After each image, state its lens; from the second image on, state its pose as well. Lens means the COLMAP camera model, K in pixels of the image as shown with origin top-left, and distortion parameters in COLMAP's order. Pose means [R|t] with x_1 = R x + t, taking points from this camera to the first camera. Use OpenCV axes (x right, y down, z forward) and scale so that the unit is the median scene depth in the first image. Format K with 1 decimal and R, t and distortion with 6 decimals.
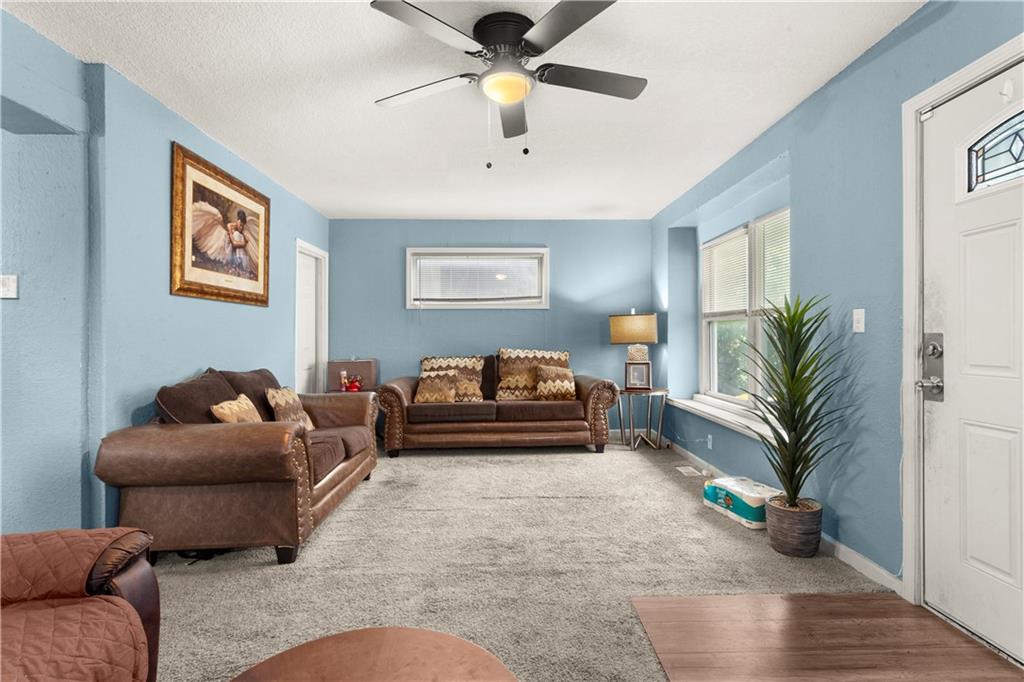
lens RADIAL K [[493.4, 0, 508.9], [0, 493.4, 338.2], [0, 0, 1]] dist [-0.001457, 0.001886]
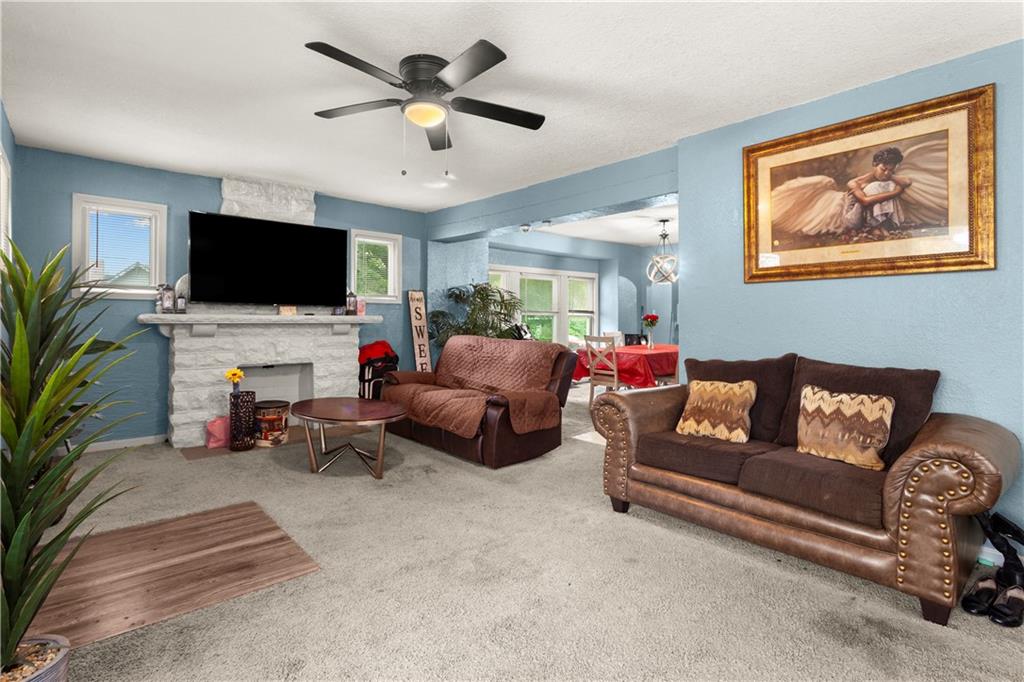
lens RADIAL K [[493.4, 0, 519.4], [0, 493.4, 317.1], [0, 0, 1]] dist [-0.001457, 0.001886]
pose [[-0.747250, 0.000104, -0.664543, 0.408497], [0.001930, 0.999996, -0.002014, -0.008528], [0.664541, -0.002787, -0.747247, 1.350194]]
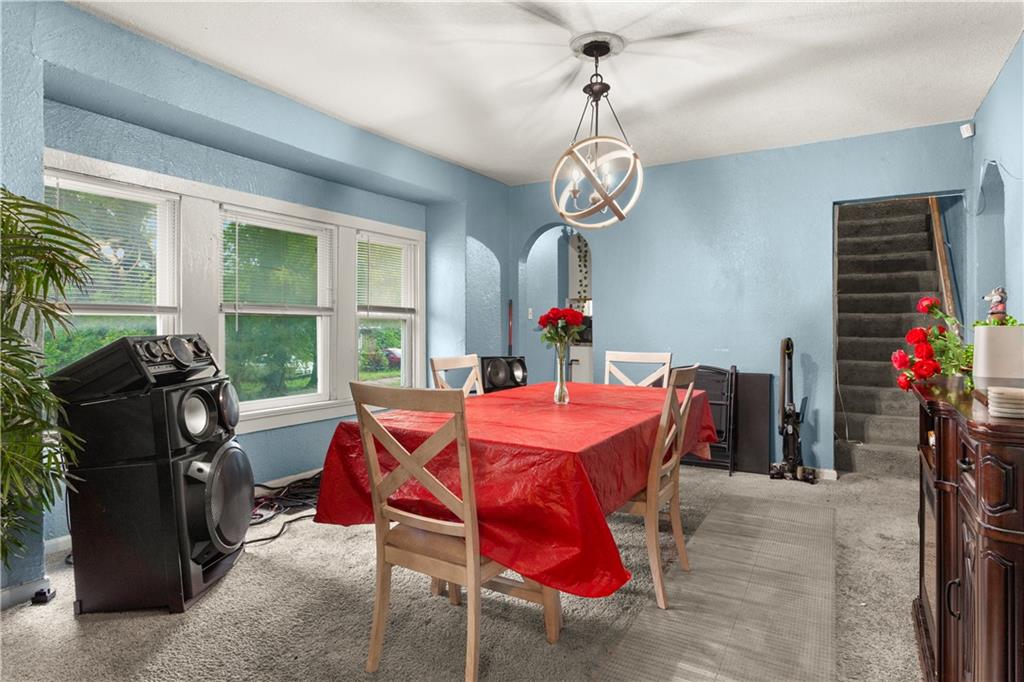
lens RADIAL K [[567.5, 0, 509.1], [0, 567.5, 327.9], [0, 0, 1]] dist [0.001611, -0.000320]
pose [[-0.530224, 0.002830, -0.847853, -0.653651], [0.005046, 0.999987, 0.000182, 0.006513], [0.847843, -0.004182, -0.530231, 0.525641]]
